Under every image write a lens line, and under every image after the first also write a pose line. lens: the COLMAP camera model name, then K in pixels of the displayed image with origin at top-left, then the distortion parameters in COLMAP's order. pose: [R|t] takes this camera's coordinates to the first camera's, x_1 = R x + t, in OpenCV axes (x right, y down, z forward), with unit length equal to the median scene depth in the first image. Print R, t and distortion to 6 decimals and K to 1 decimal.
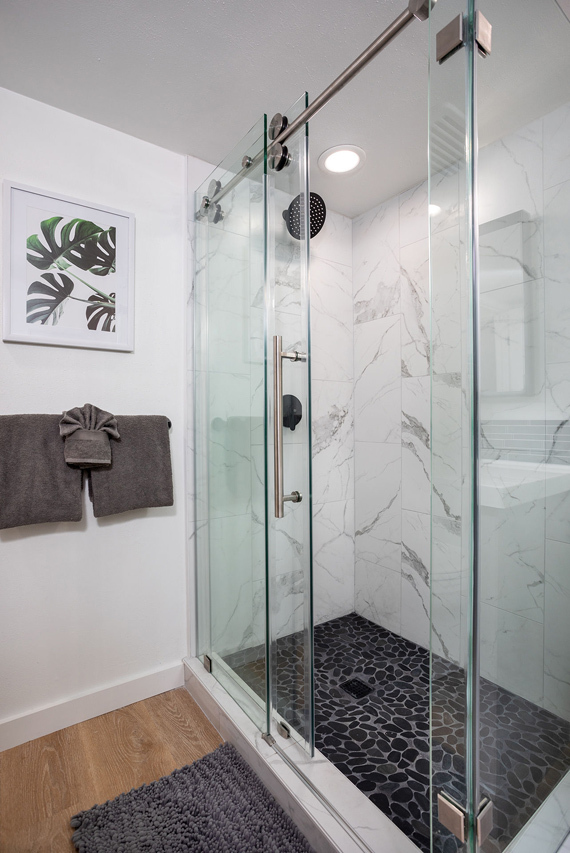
lens RADIAL K [[416.0, 0, 285.0], [0, 416.0, 426.5], [0, 0, 1]] dist [-0.033223, 0.000764]
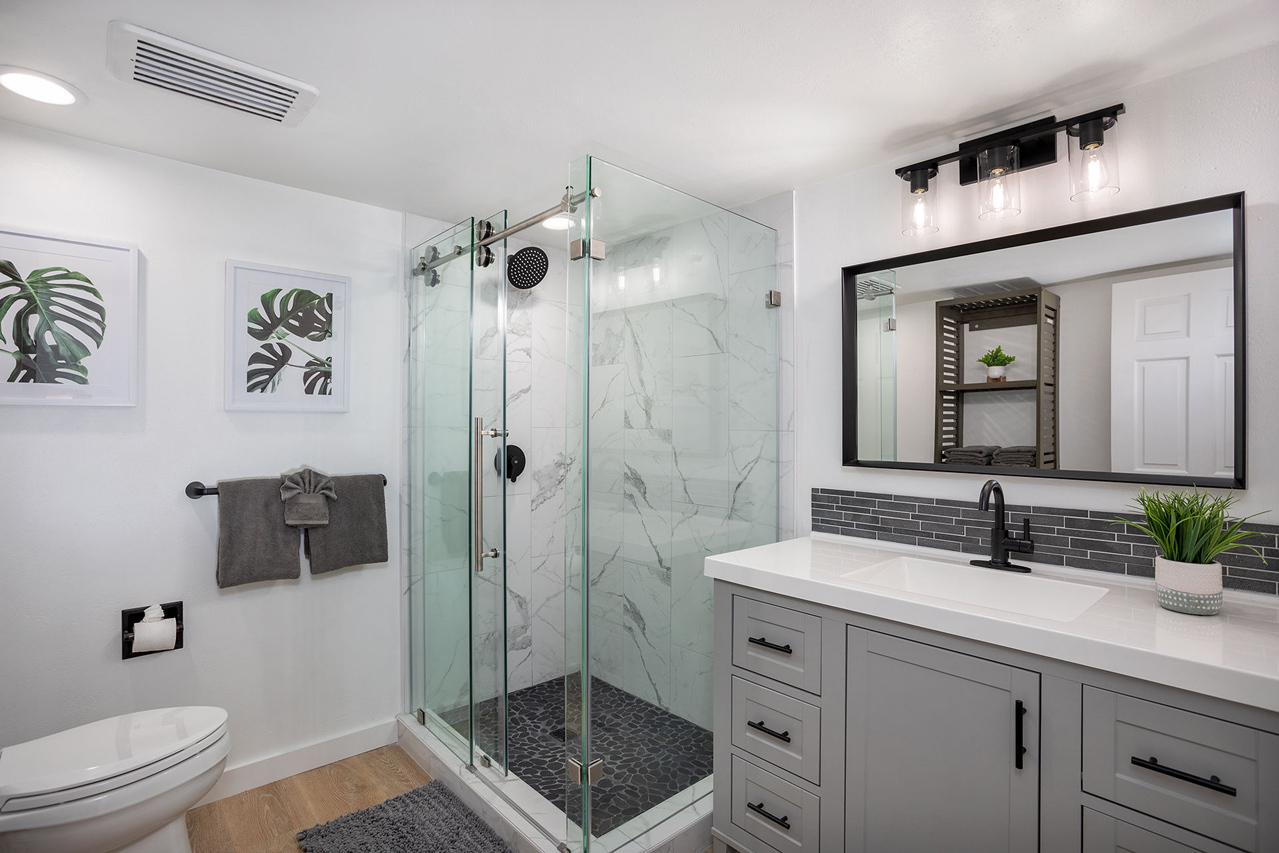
lens RADIAL K [[607.0, 0, 615.8], [0, 607.0, 421.7], [0, 0, 1]] dist [-0.000942, -0.049023]
pose [[0.995778, 0.003327, 0.091735, 0.168062], [-0.001093, 0.999702, -0.024391, -0.130508], [-0.091789, 0.024187, 0.995485, -0.603550]]
